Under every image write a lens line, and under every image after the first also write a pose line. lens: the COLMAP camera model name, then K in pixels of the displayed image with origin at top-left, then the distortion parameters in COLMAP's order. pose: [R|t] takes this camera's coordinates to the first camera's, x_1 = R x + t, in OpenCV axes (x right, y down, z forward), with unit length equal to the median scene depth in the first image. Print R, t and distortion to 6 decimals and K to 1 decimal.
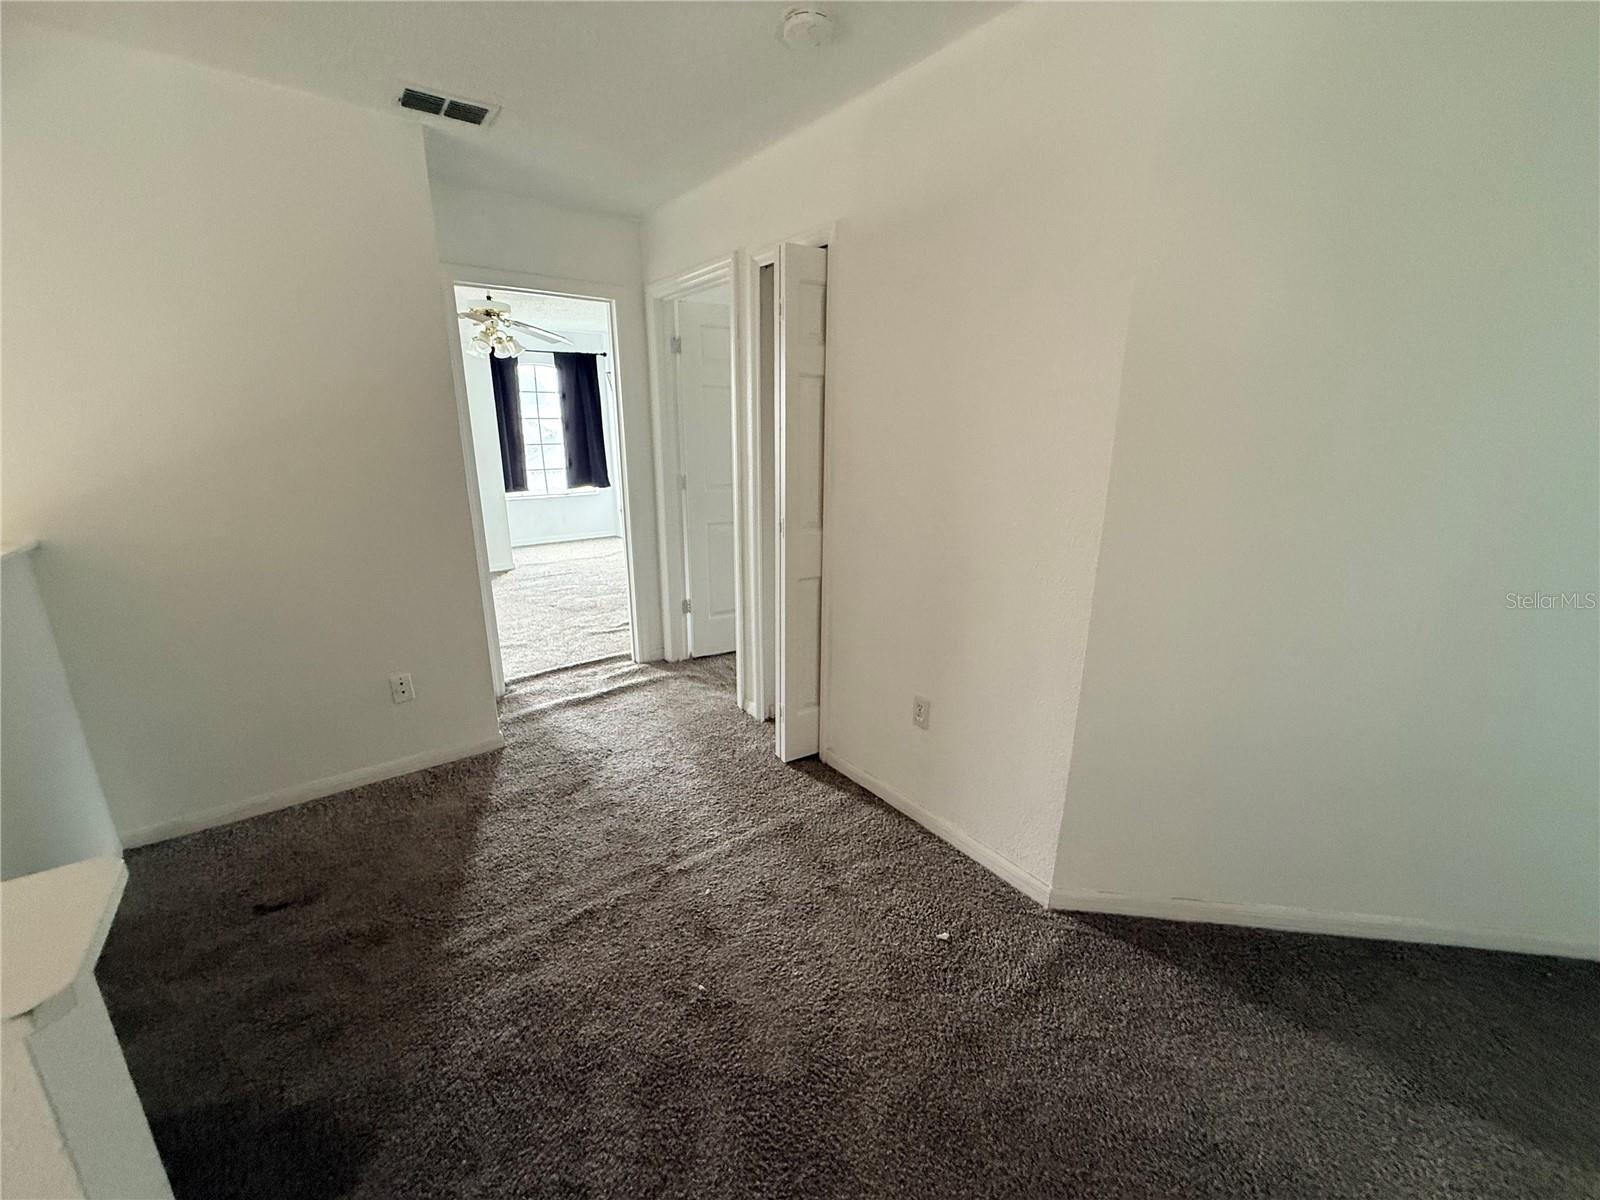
lens RADIAL K [[639.7, 0, 803.8], [0, 639.7, 597.5], [0, 0, 1]] dist [-0.001348, 0.000147]
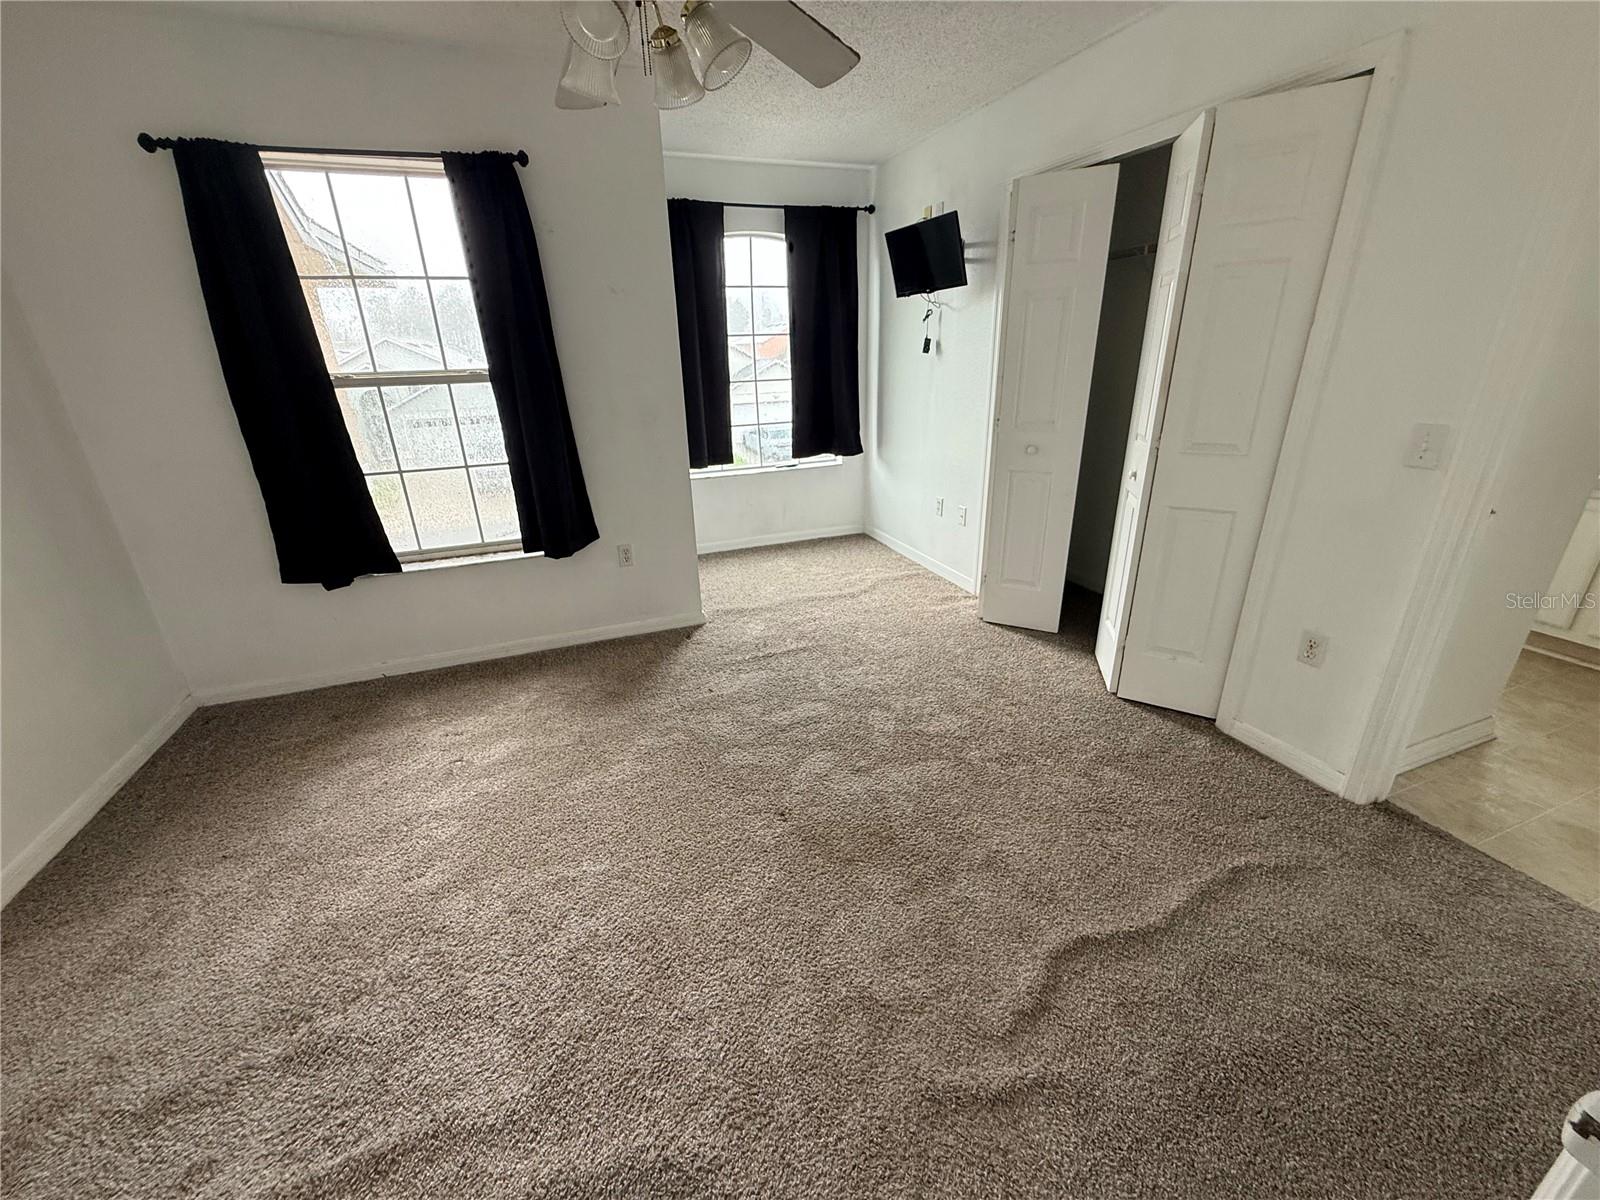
lens RADIAL K [[639.7, 0, 800.8], [0, 639.7, 603.3], [0, 0, 1]] dist [-0.001348, 0.000147]
pose [[0.954142, 0.068255, -0.291471, -0.195106], [-0.037543, 0.993256, 0.109698, -0.111079], [0.296992, -0.093724, 0.950269, 0.455131]]
